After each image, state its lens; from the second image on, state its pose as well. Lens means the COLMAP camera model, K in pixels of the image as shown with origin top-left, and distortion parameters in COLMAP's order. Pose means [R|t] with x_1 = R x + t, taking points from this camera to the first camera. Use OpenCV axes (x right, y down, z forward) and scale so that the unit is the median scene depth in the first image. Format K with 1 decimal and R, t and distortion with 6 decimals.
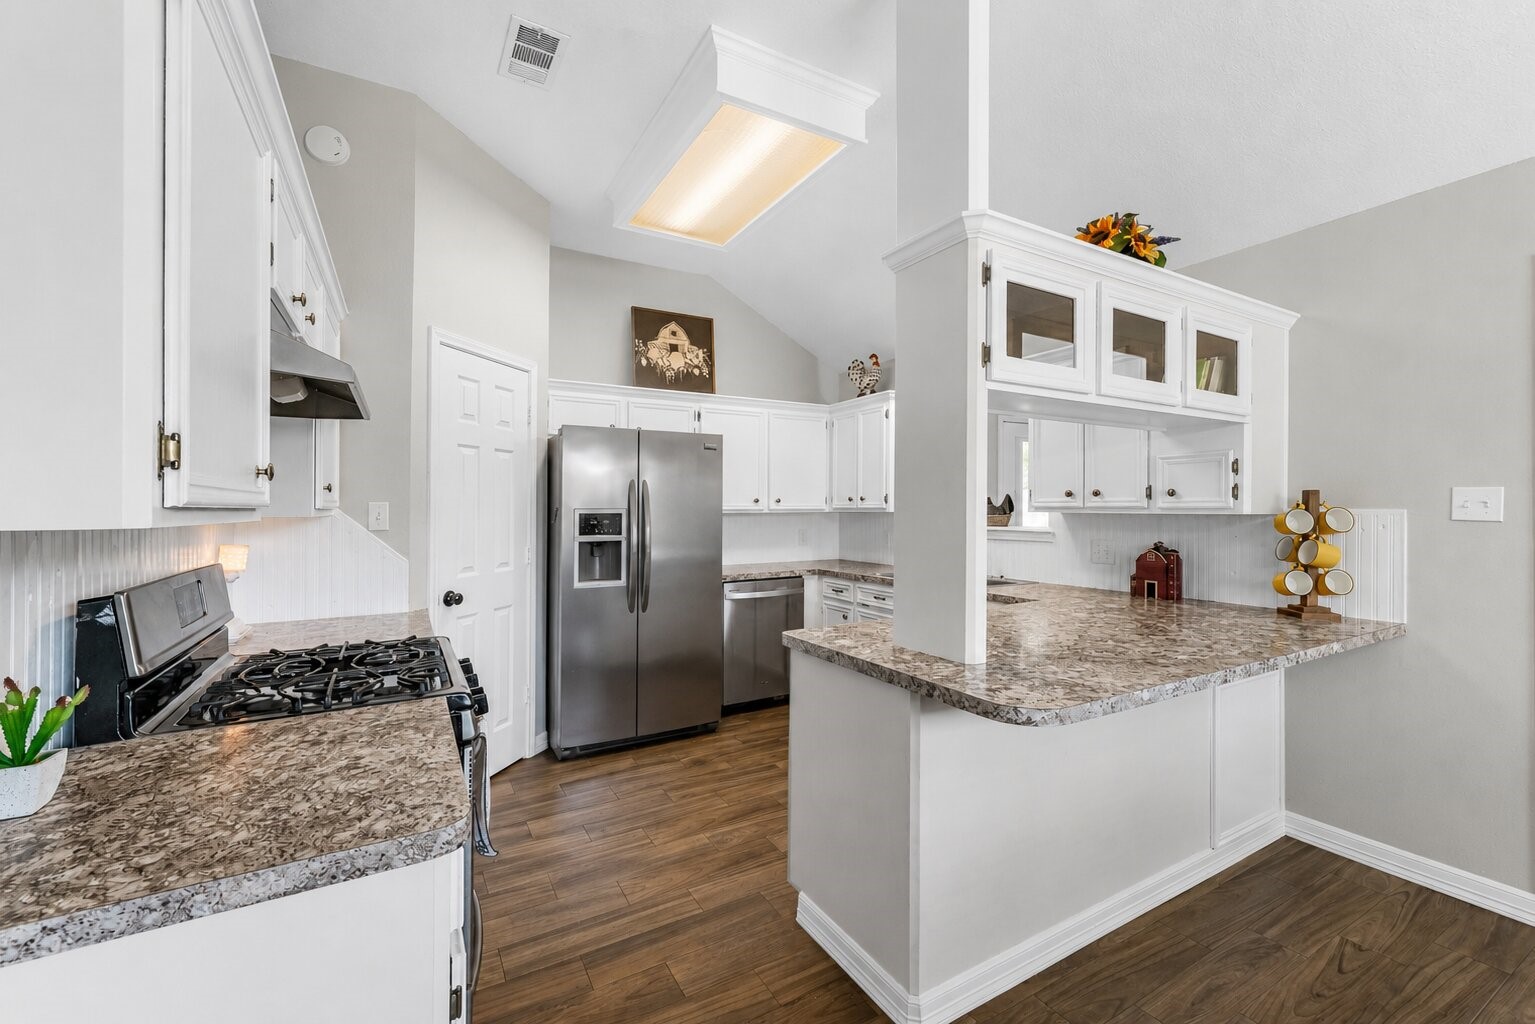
lens RADIAL K [[628.6, 0, 766.1], [0, 628.6, 513.5], [0, 0, 1]] dist [0.003447, -0.000882]
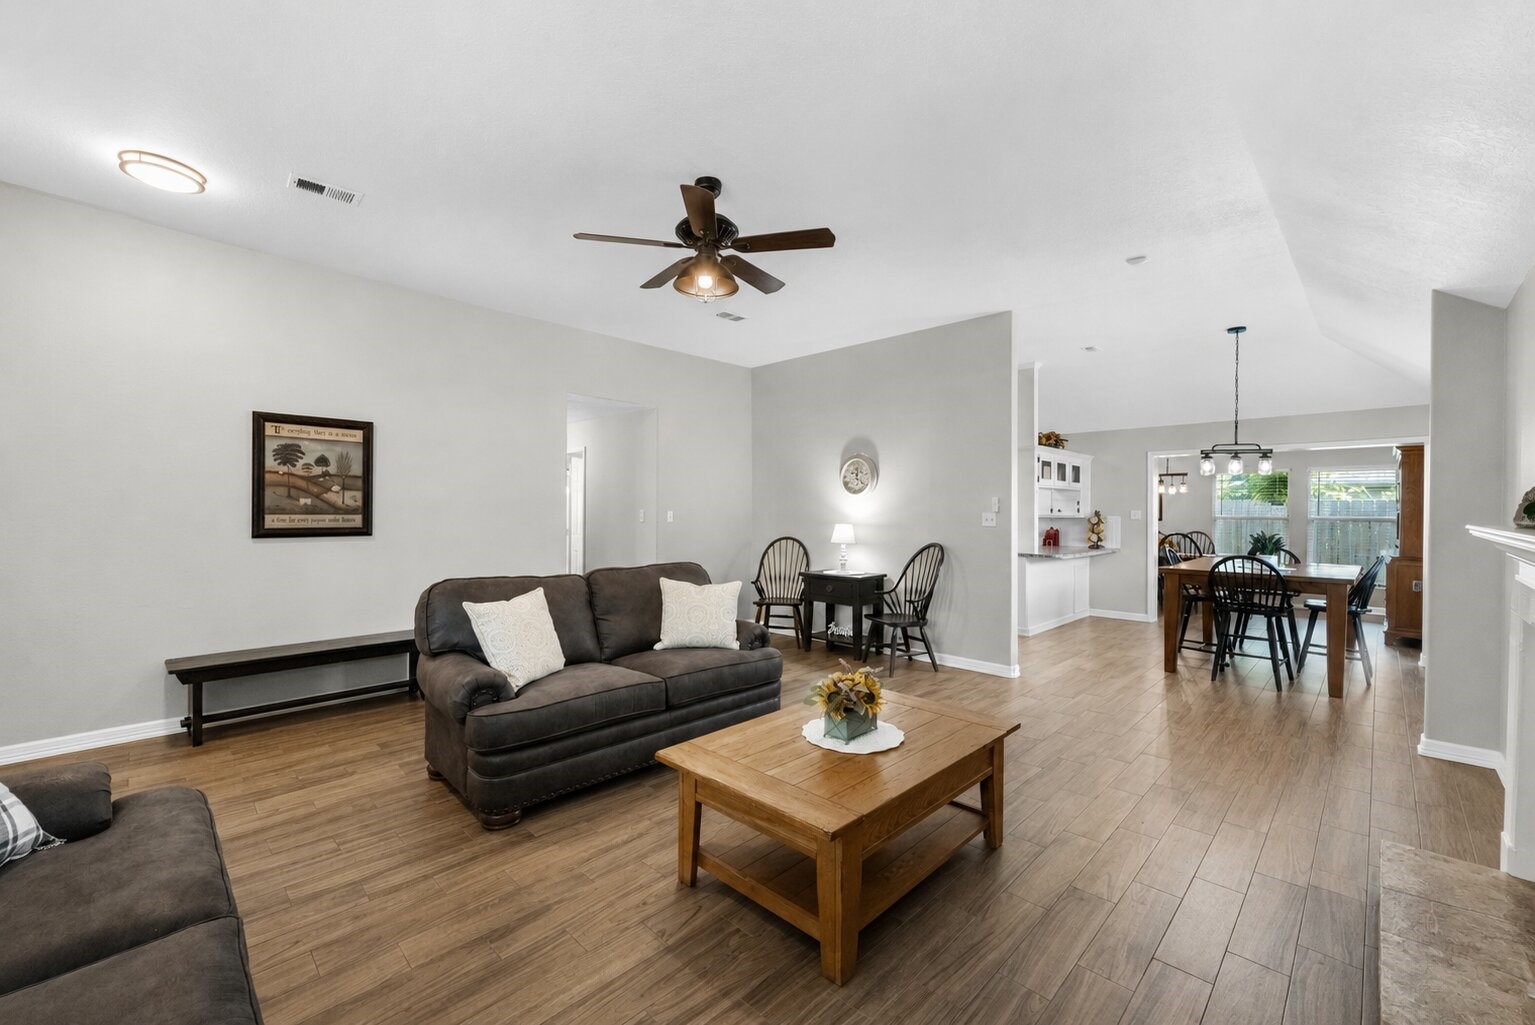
lens RADIAL K [[628.6, 0, 740.9], [0, 628.6, 508.9], [0, 0, 1]] dist [0.003447, -0.000882]
pose [[0.968182, 0.011350, 0.249989, -1.855825], [-0.009110, 0.999907, -0.010117, 0.005096], [-0.250080, 0.007518, 0.968196, -1.817177]]
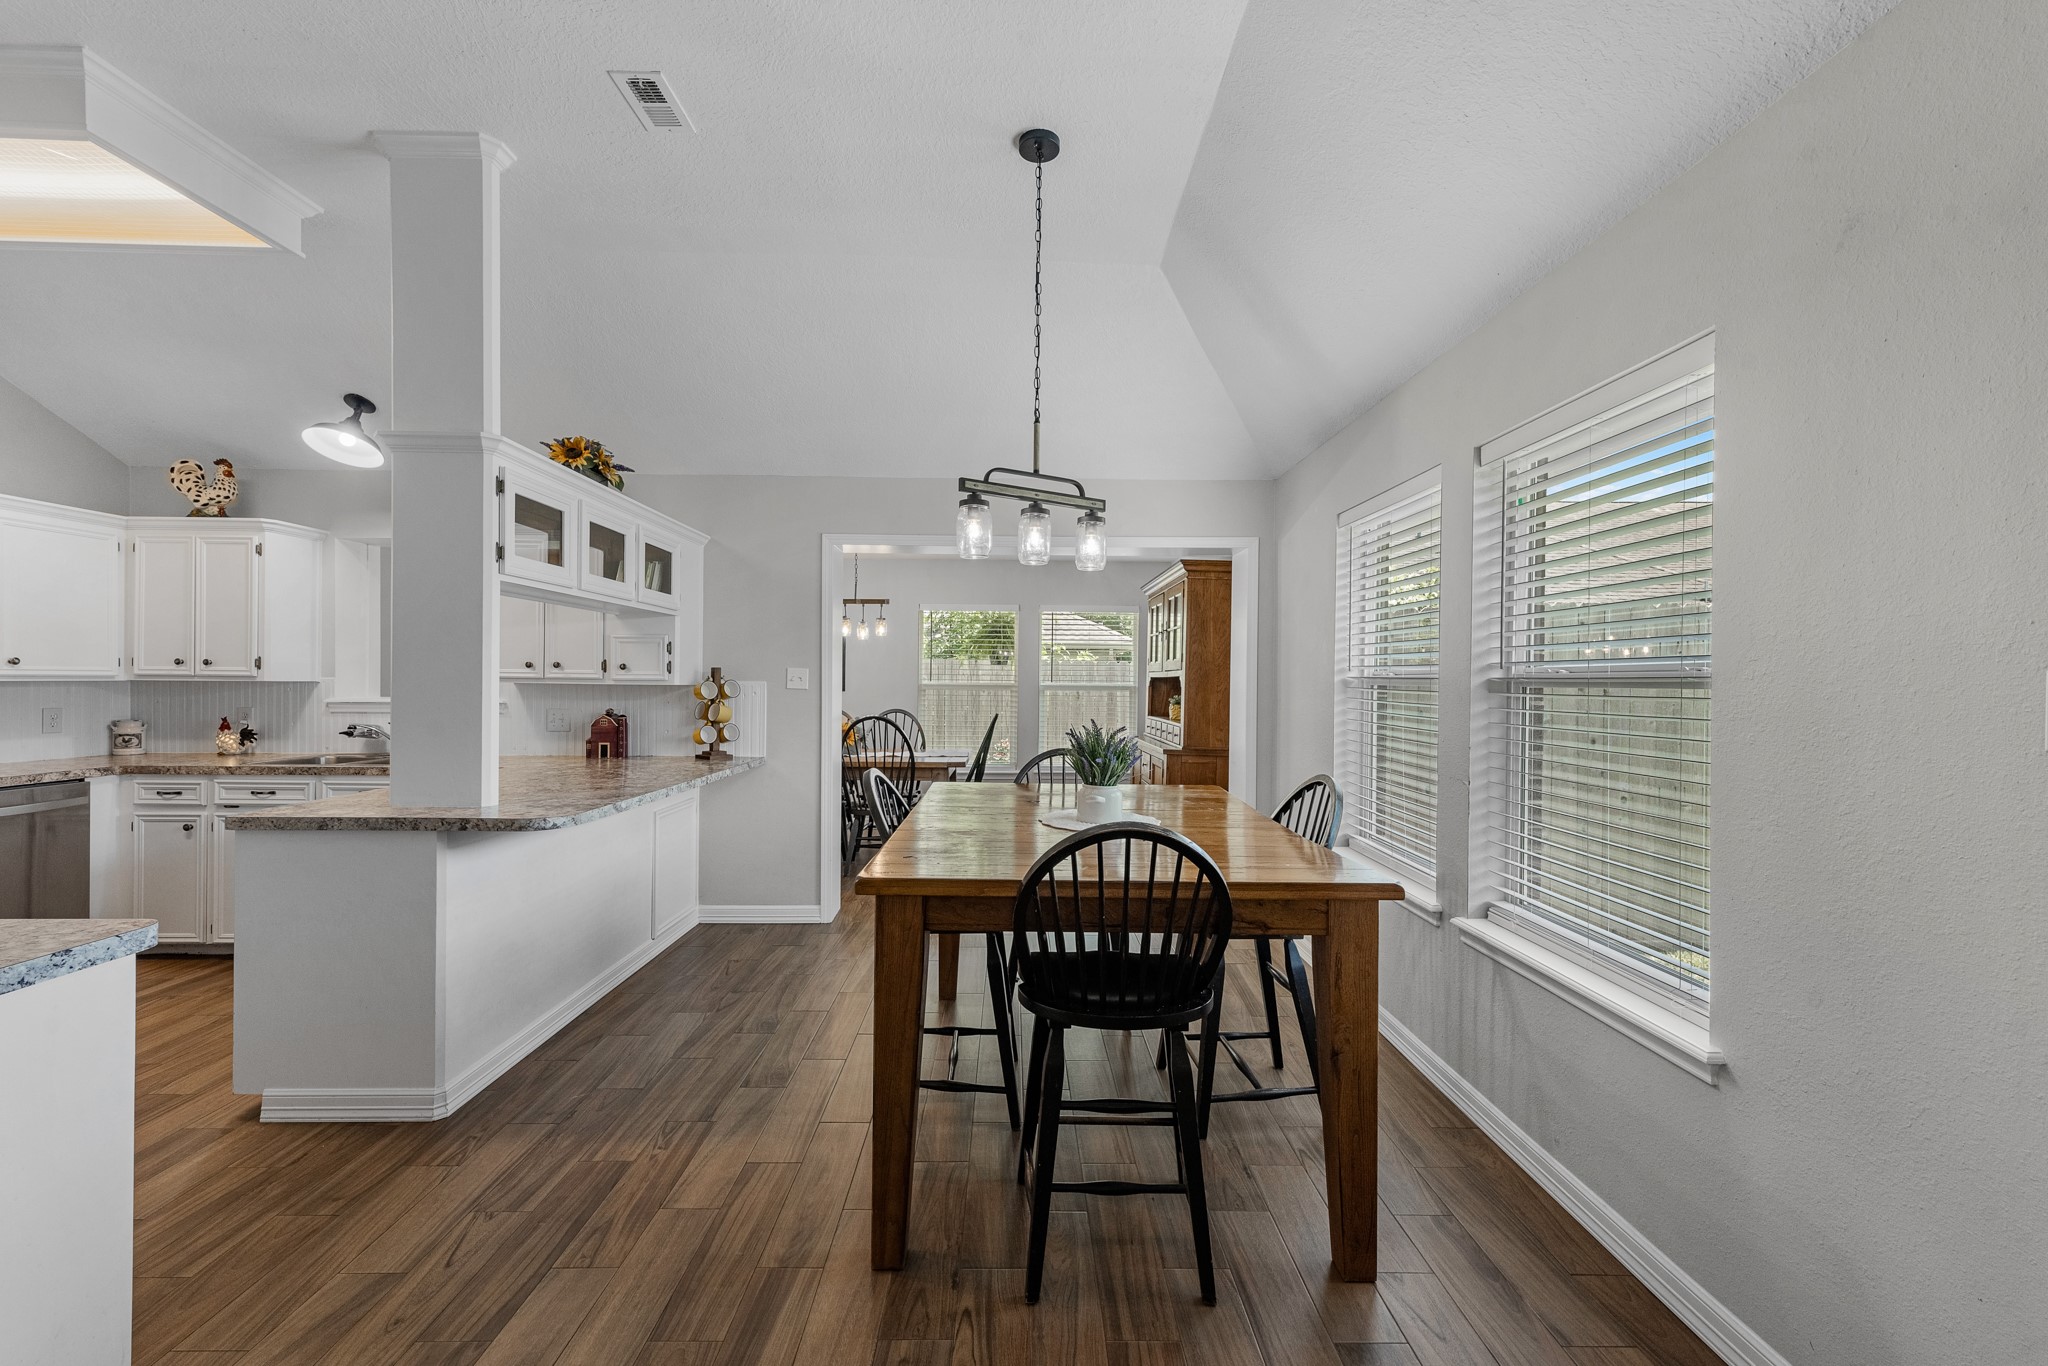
lens RADIAL K [[824.0, 0, 1012.0], [0, 824.0, 686.9], [0, 0, 1]] dist [0.013202, 0.000192]
pose [[0.495633, 0.003001, 0.868527, -0.394454], [-0.003289, 0.999993, -0.001578, 0.005951], [-0.868526, -0.002075, 0.495639, -0.471812]]
